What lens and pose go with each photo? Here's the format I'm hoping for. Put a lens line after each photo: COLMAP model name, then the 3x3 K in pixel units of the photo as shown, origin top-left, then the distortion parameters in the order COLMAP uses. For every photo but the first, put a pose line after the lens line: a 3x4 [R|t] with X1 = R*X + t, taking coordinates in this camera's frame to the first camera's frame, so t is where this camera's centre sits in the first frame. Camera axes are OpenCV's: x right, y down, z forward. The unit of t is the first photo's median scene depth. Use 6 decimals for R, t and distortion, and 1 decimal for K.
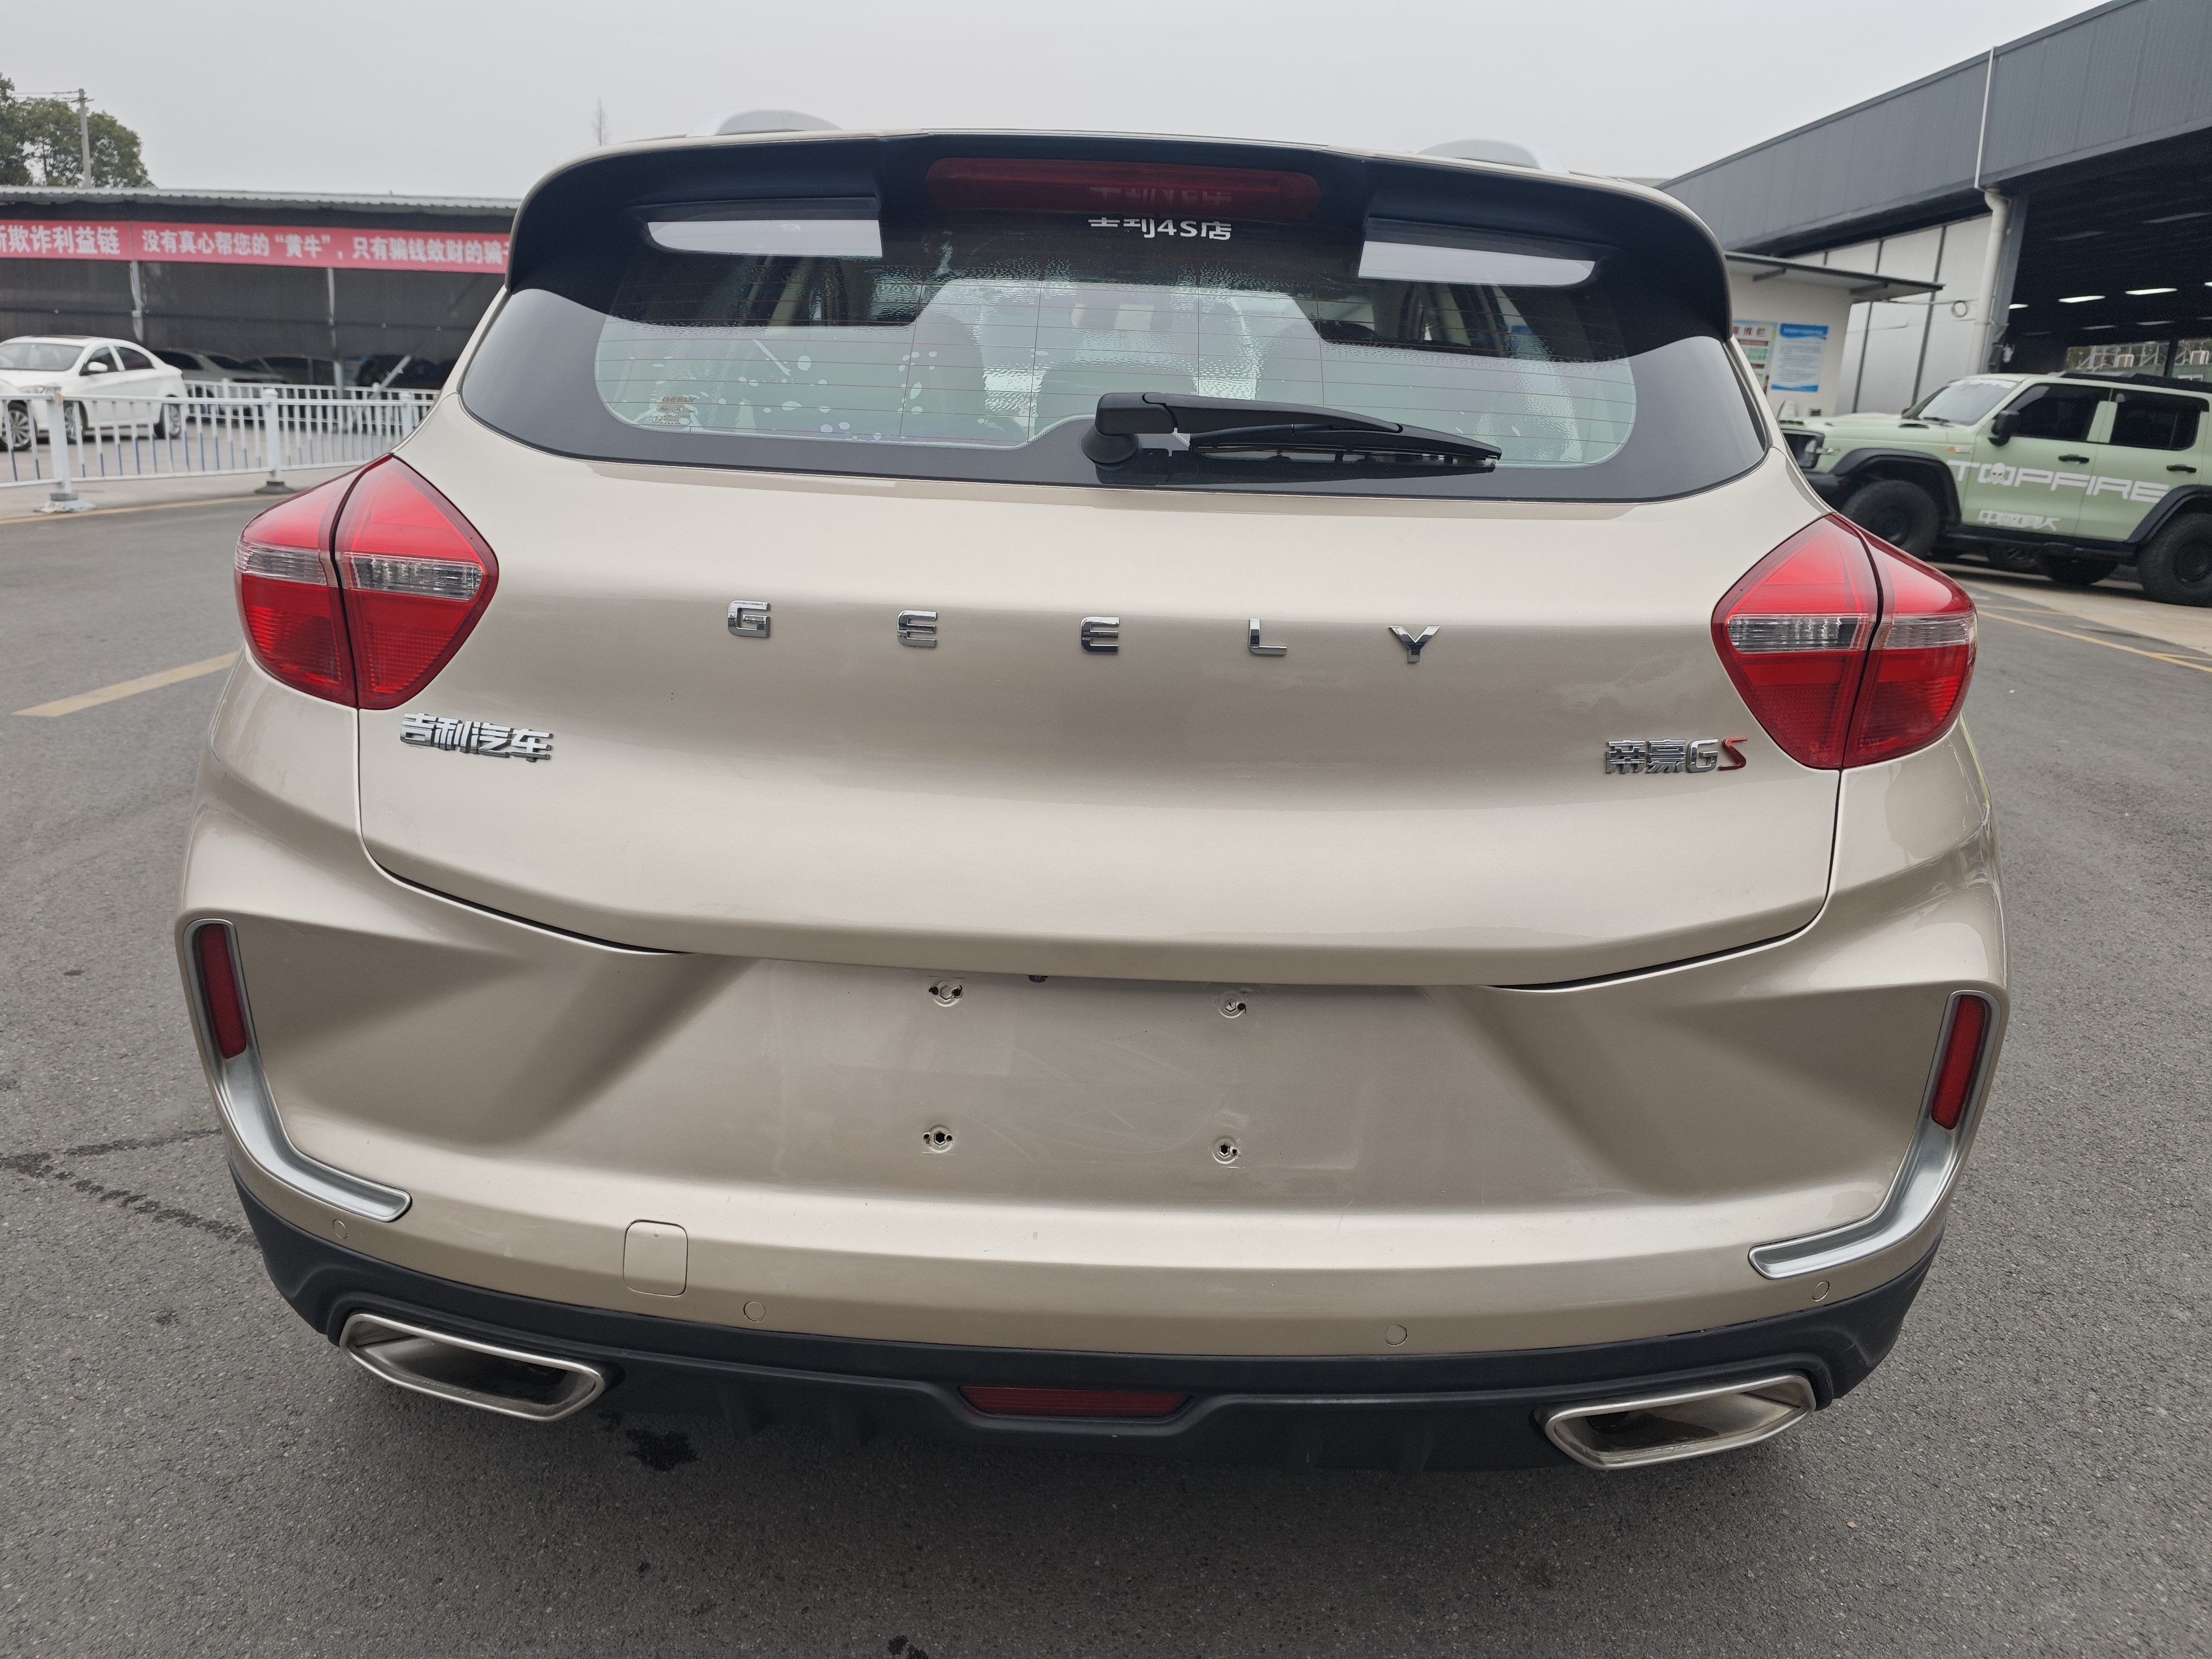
lens RADIAL K [[1608.3, 0, 1106.0], [0, 1608.3, 829.5], [0, 0, 1]] dist [-0.000773, -0.009653]
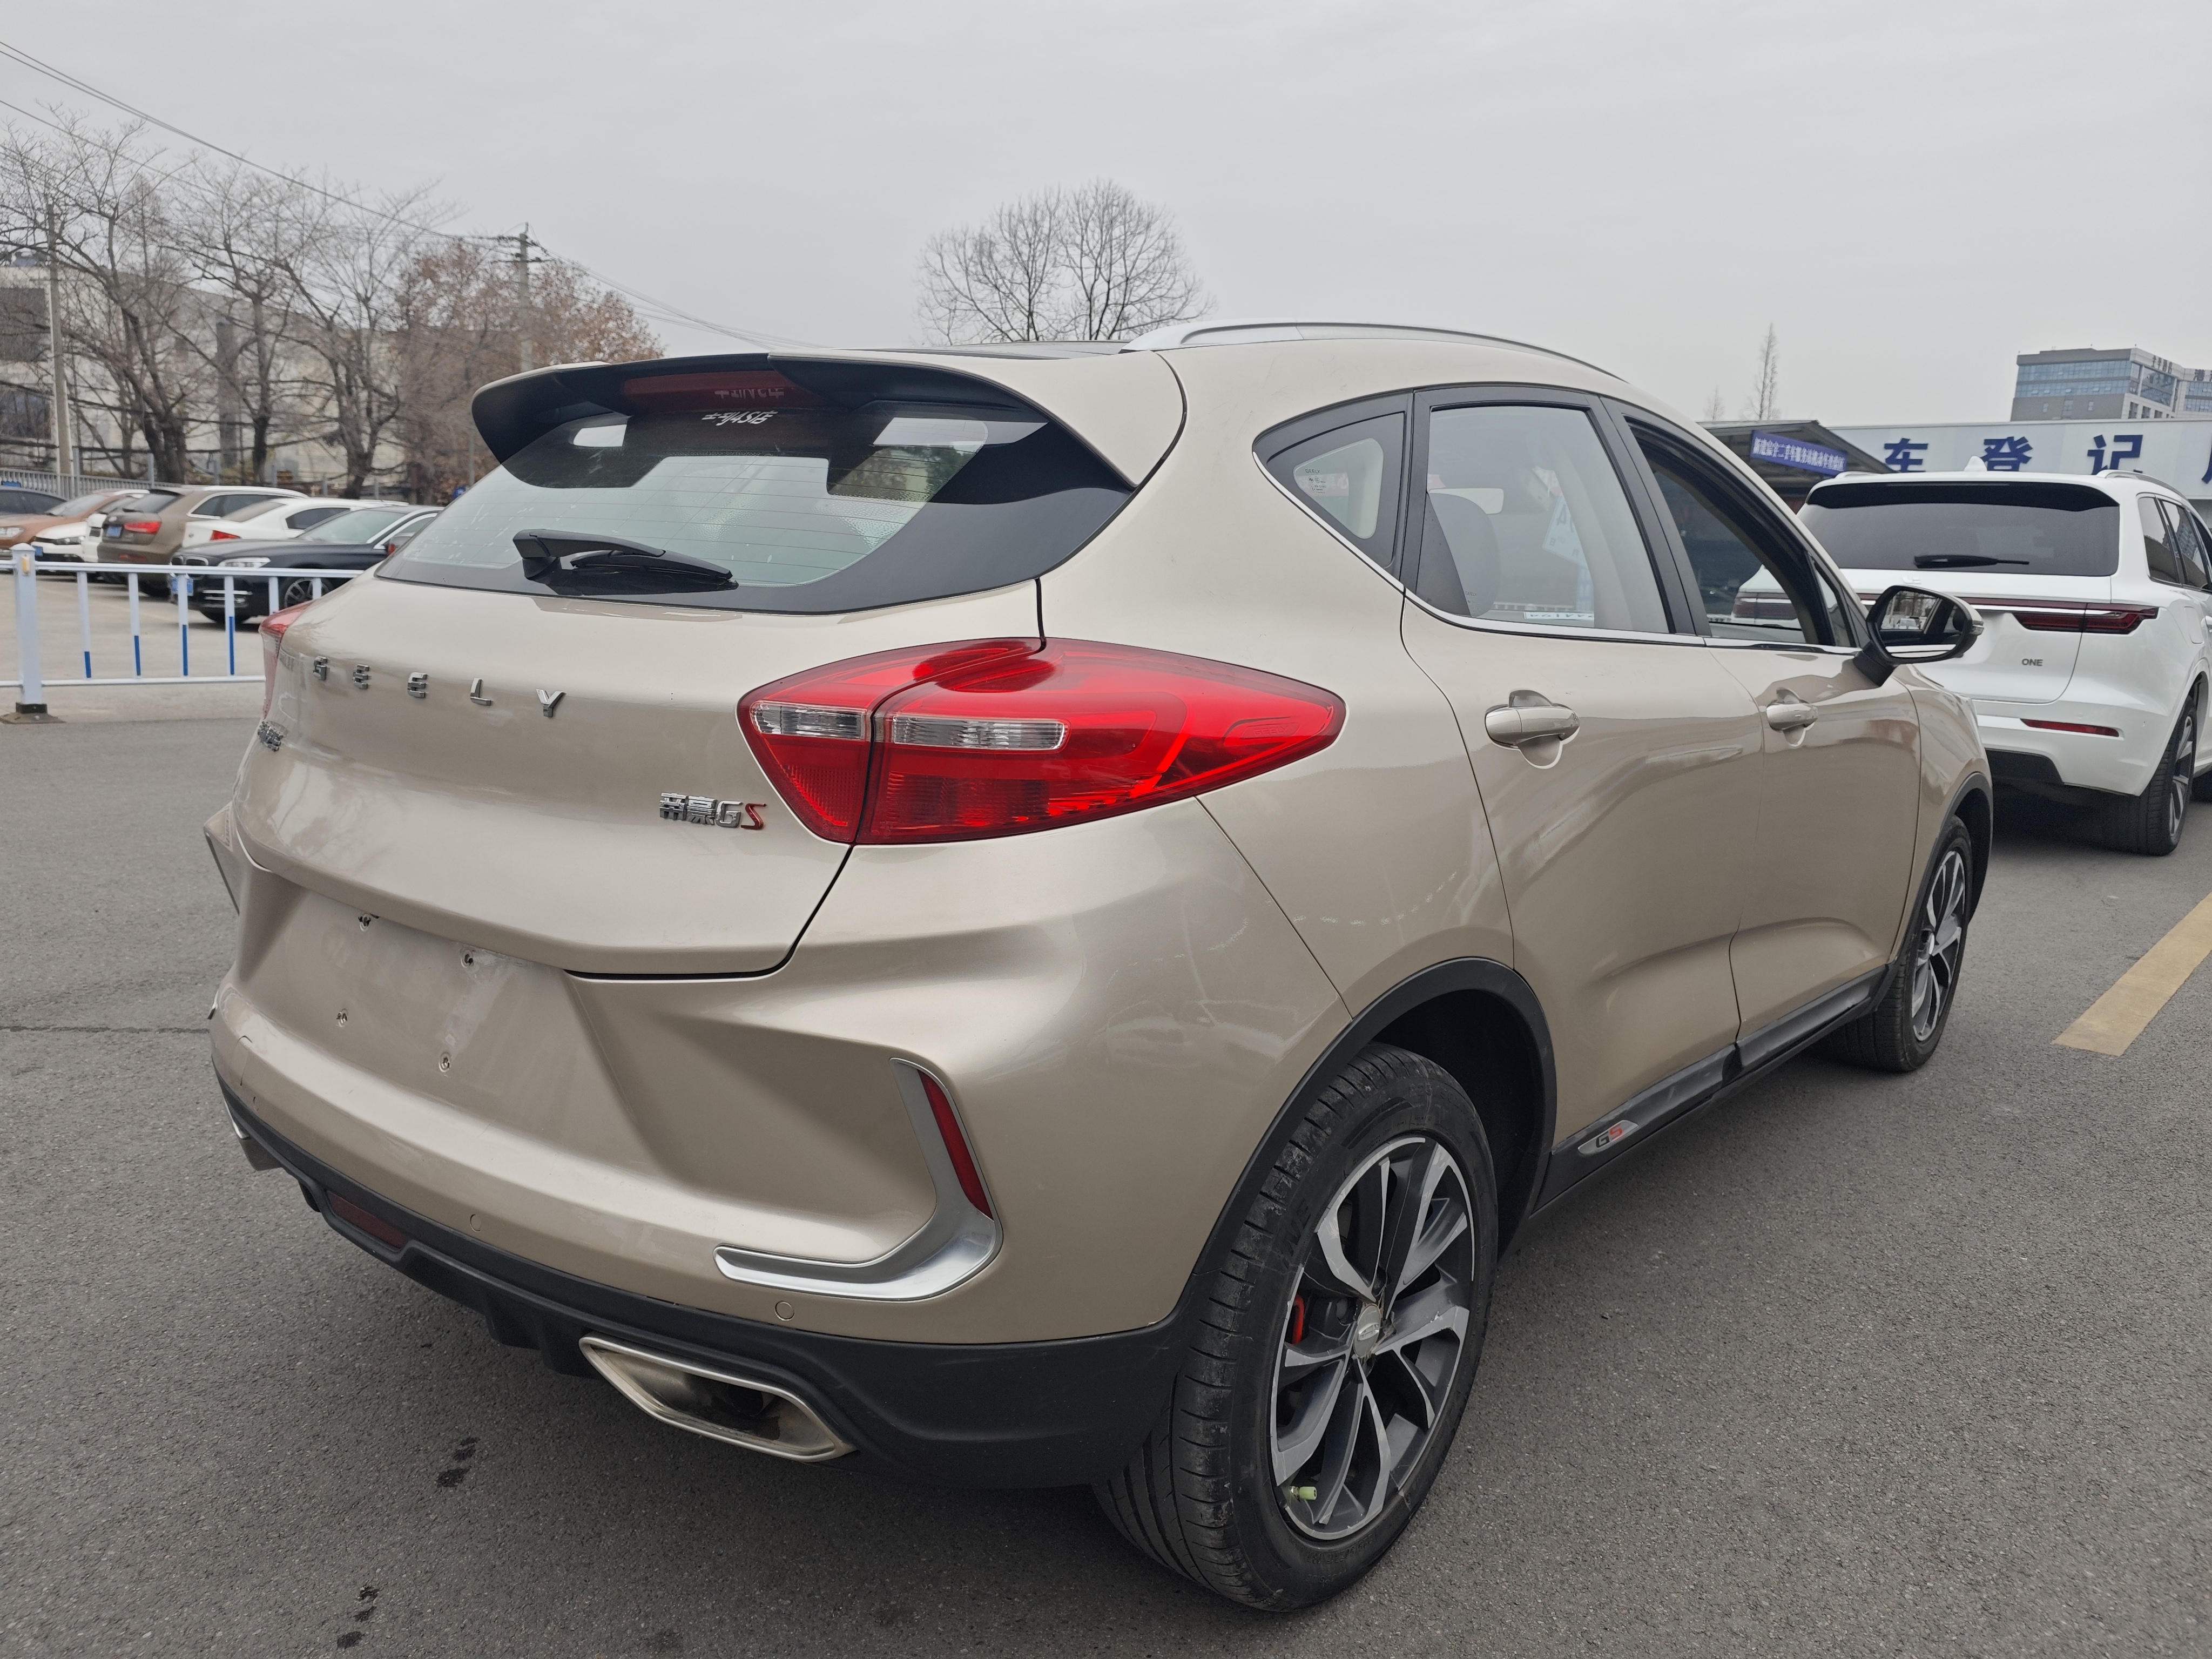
lens RADIAL K [[1608.3, 0, 1106.0], [0, 1608.3, 829.5], [0, 0, 1]] dist [-0.000773, -0.009653]
pose [[0.791571, 0.097787, -0.603202, 1.300763], [-0.172117, 0.982827, -0.066537, -0.002315], [0.586337, 0.156490, 0.794808, 0.200099]]
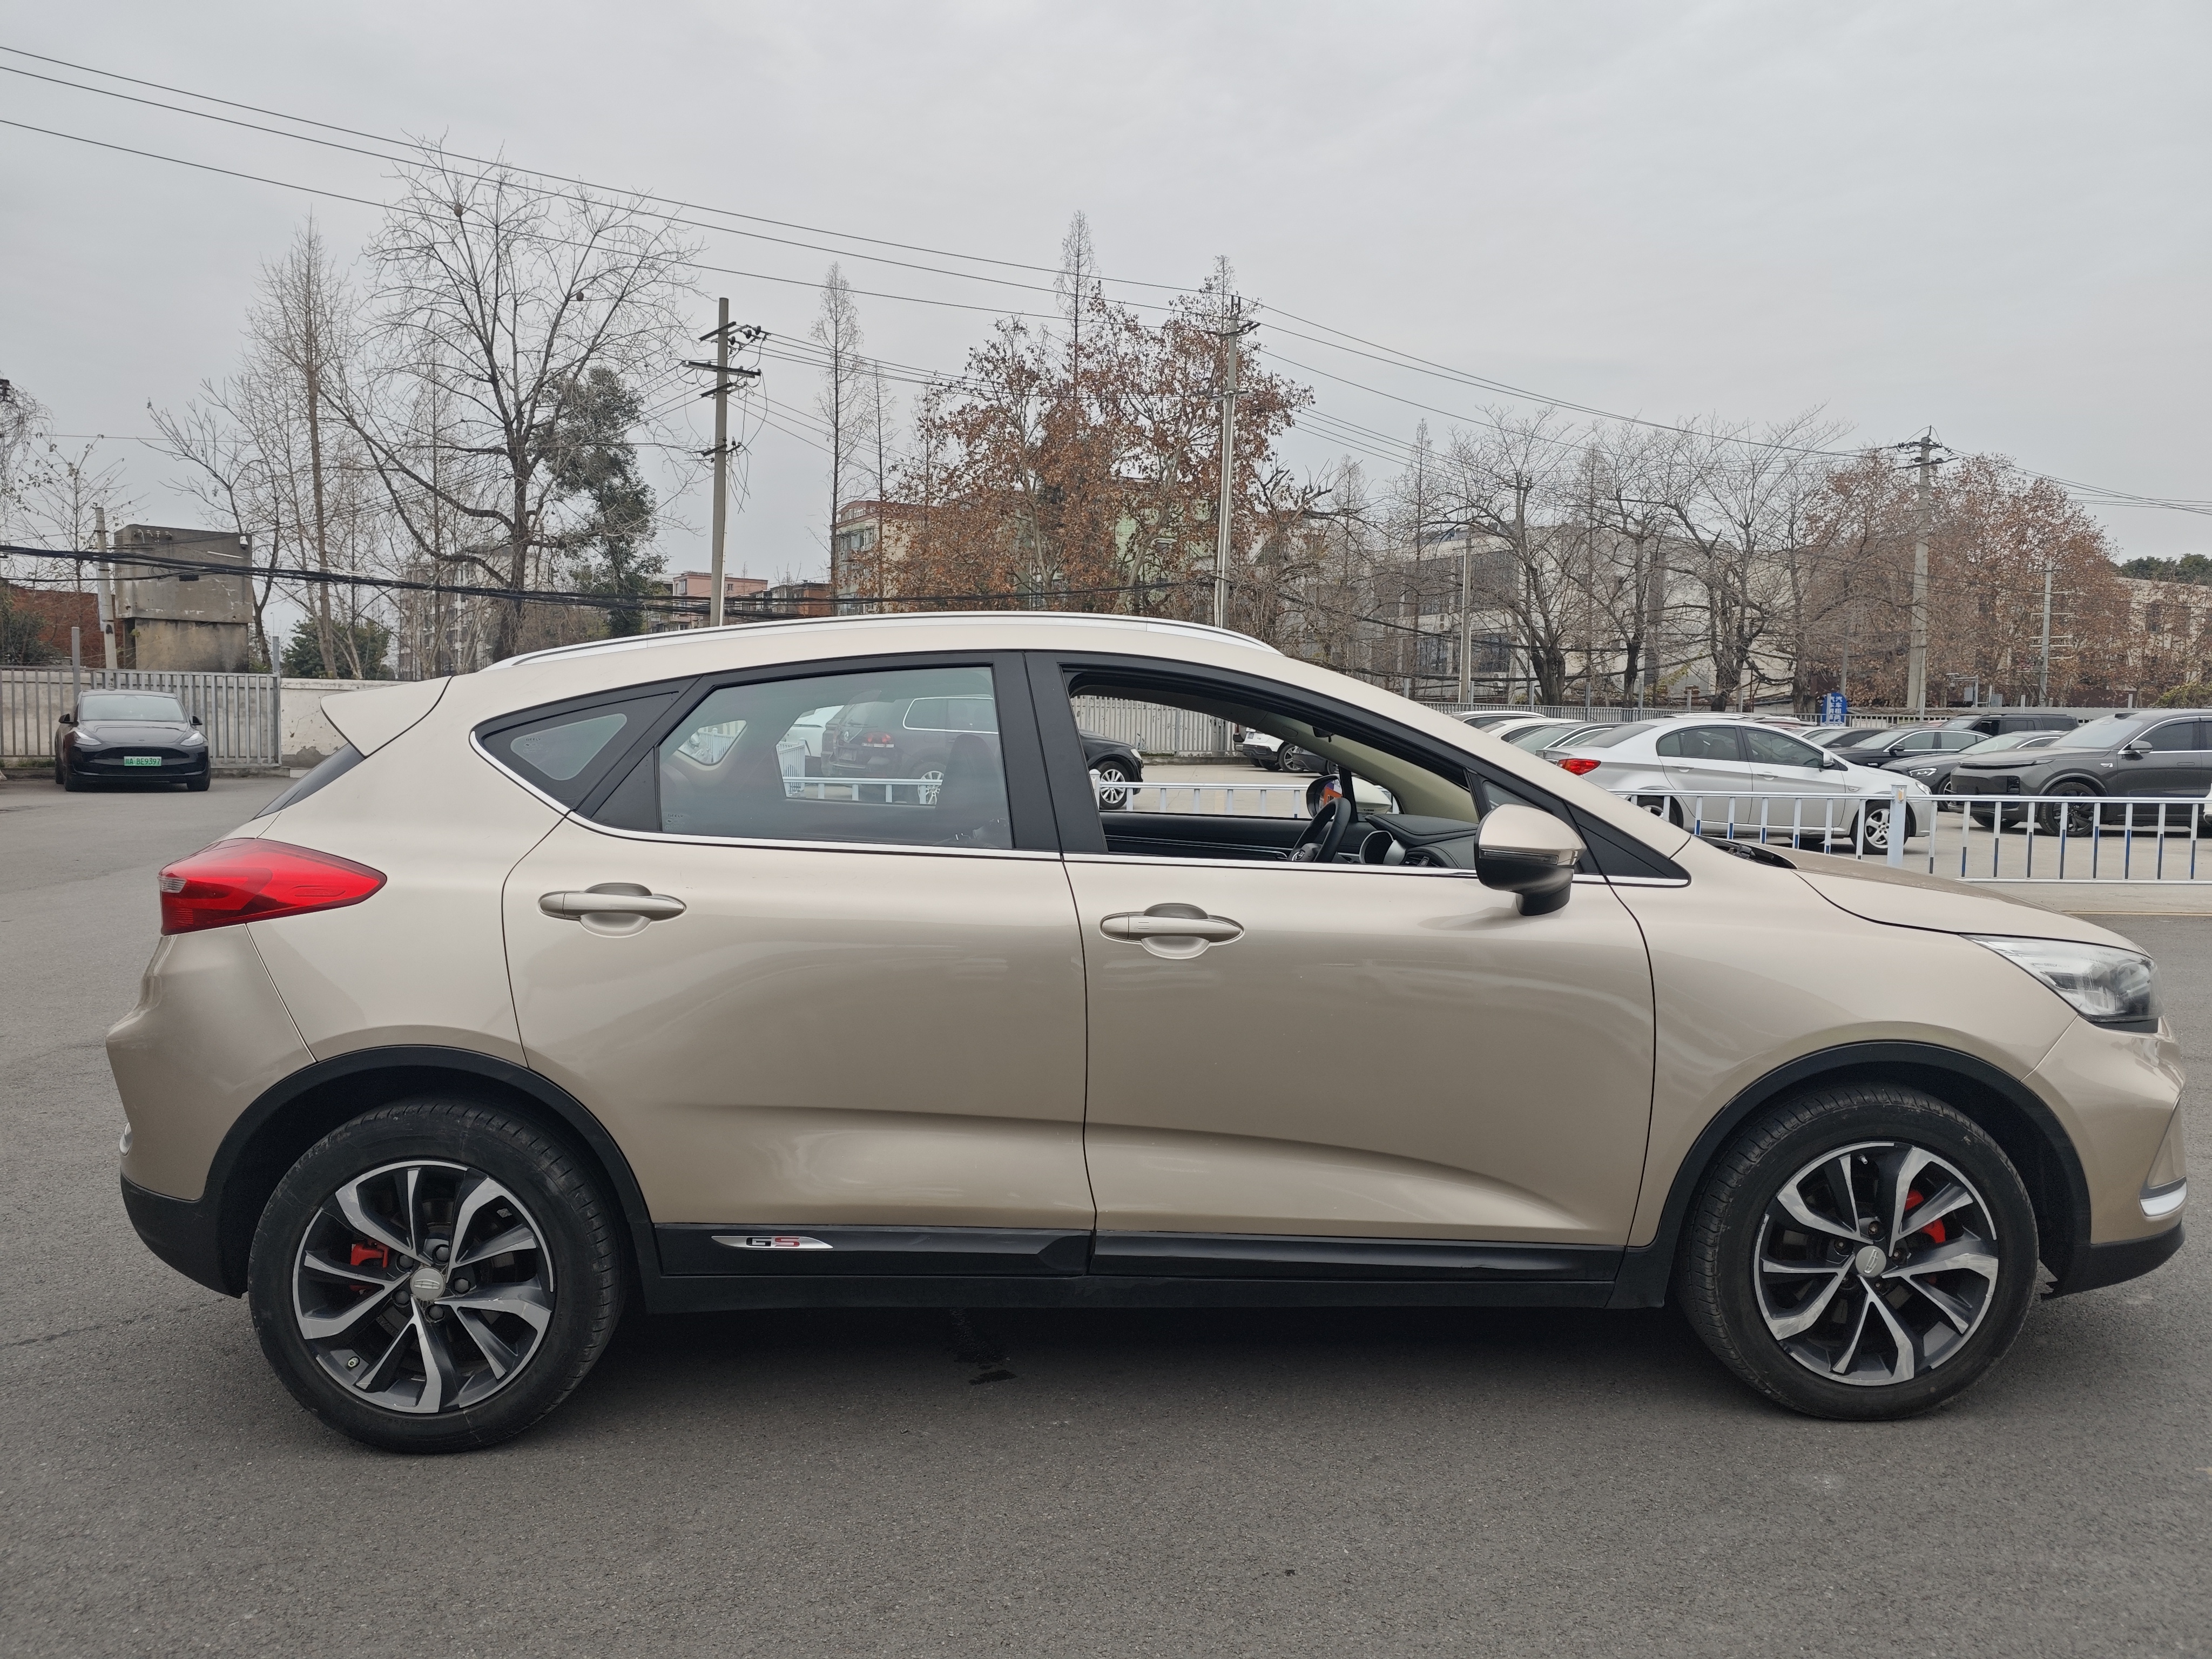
lens RADIAL K [[1608.3, 0, 1106.0], [0, 1608.3, 829.5], [0, 0, 1]] dist [-0.000773, -0.009653]
pose [[0.062751, 0.023541, -0.997752, 1.340339], [-0.261829, 0.965094, 0.006304, -0.016018], [0.963072, 0.260845, 0.066724, 0.246743]]
